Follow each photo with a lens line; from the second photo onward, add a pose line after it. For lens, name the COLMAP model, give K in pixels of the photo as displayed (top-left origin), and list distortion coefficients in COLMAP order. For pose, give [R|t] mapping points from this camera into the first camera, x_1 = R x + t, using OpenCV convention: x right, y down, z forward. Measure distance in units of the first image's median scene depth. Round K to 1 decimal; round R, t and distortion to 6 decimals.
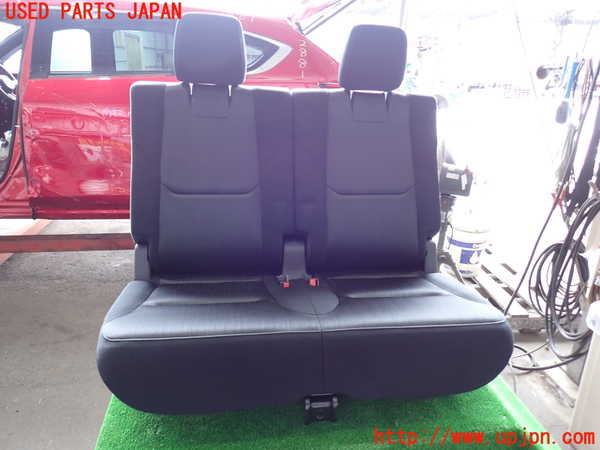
lens RADIAL K [[443.2, 0, 301.0], [0, 443.2, 222.5], [0, 0, 1]] dist [0.001527, -0.003099]
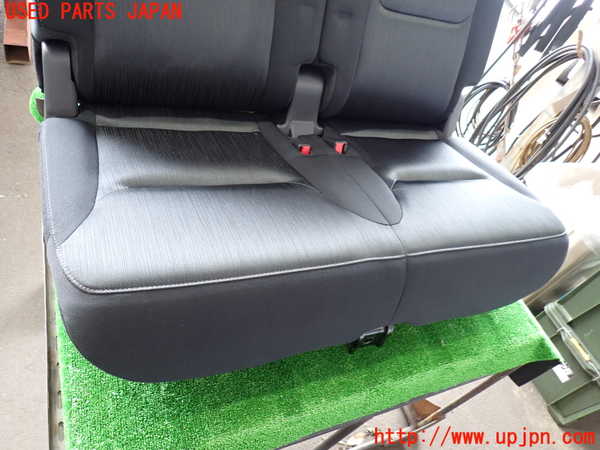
lens RADIAL K [[443.2, 0, 301.0], [0, 443.2, 222.5], [0, 0, 1]] dist [0.001527, -0.003099]
pose [[0.933312, 0.026580, 0.358080, -0.260777], [-0.193559, 0.877197, 0.439386, -0.053721], [-0.302428, -0.479394, 0.823844, 0.360081]]
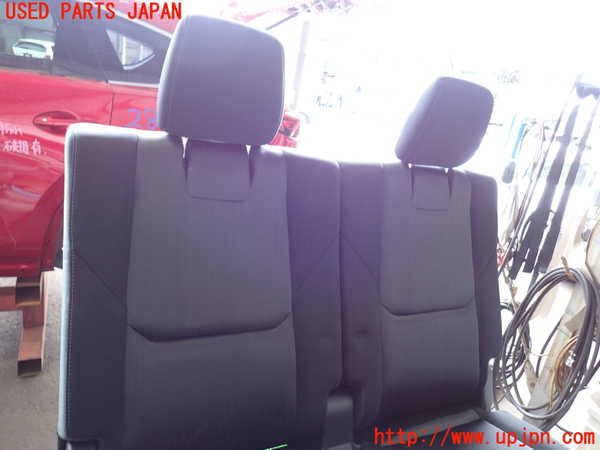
lens RADIAL K [[443.2, 0, 301.0], [0, 443.2, 222.5], [0, 0, 1]] dist [0.001527, -0.003099]
pose [[0.939598, 0.026406, 0.341261, -0.294328], [-0.023739, 0.999646, -0.011989, -0.200740], [-0.341457, 0.003164, 0.939892, 0.420140]]
